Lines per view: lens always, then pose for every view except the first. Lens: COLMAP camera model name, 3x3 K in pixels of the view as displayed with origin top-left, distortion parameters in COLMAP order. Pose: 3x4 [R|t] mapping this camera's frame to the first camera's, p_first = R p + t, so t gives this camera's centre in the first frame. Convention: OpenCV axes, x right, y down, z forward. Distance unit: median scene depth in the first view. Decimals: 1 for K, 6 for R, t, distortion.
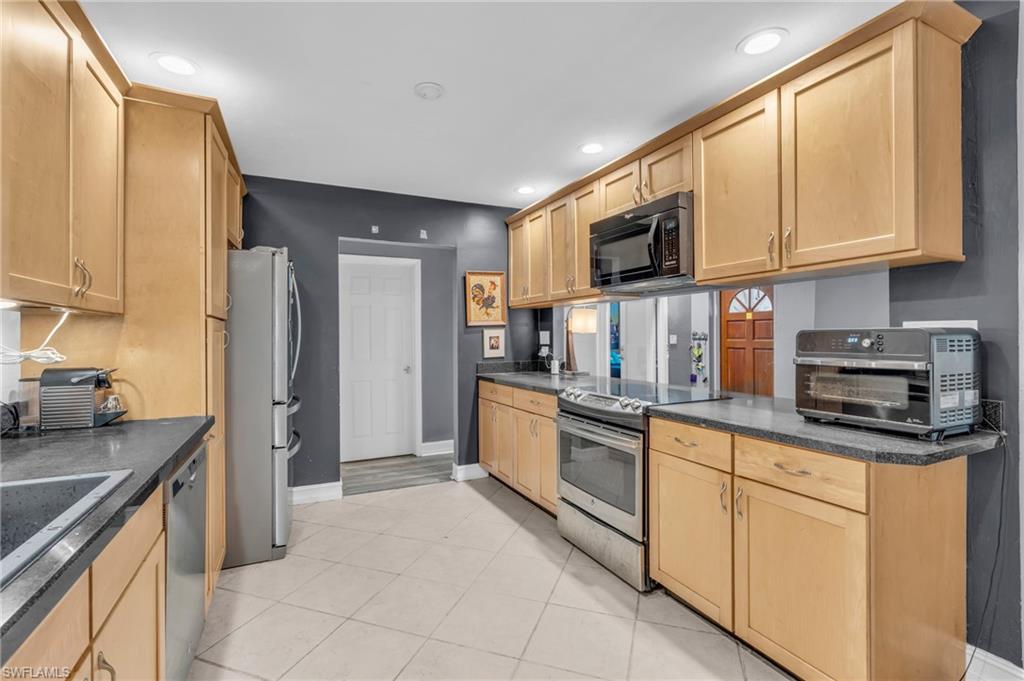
lens RADIAL K [[450.7, 0, 512.0], [0, 450.7, 340.5], [0, 0, 1]] dist [0.000790, 0.000706]
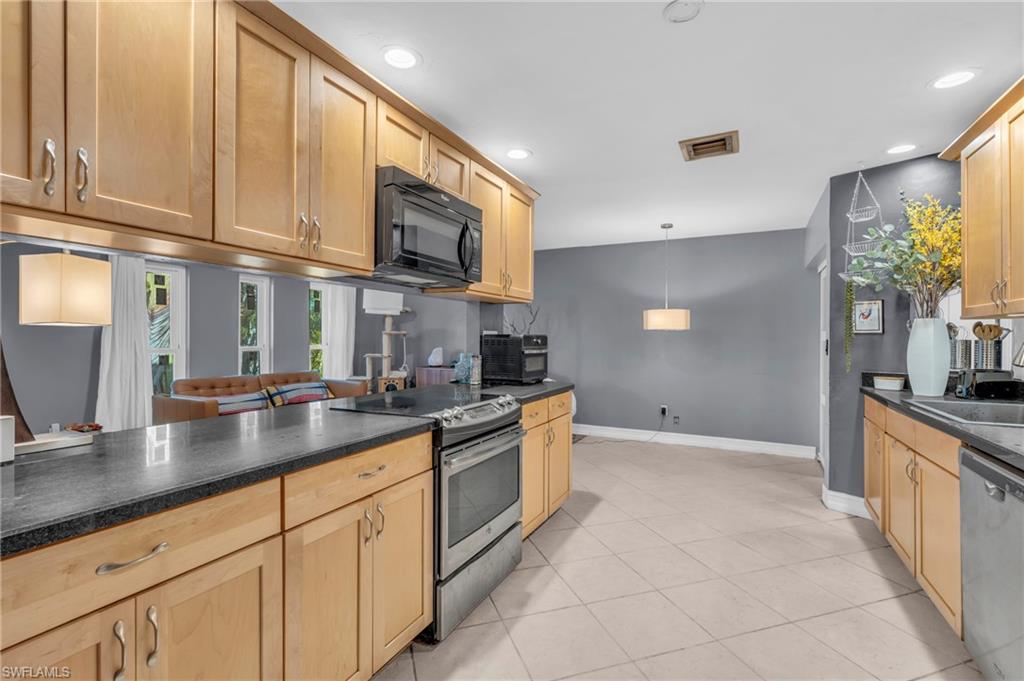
lens RADIAL K [[480.7, 0, 514.7], [0, 480.7, 332.9], [0, 0, 1]] dist [-0.001874, -0.000221]
pose [[-0.618468, 0.005477, 0.785791, -0.572617], [-0.001082, 0.999969, -0.007821, -0.009925], [-0.785810, -0.005688, -0.618442, 1.529685]]
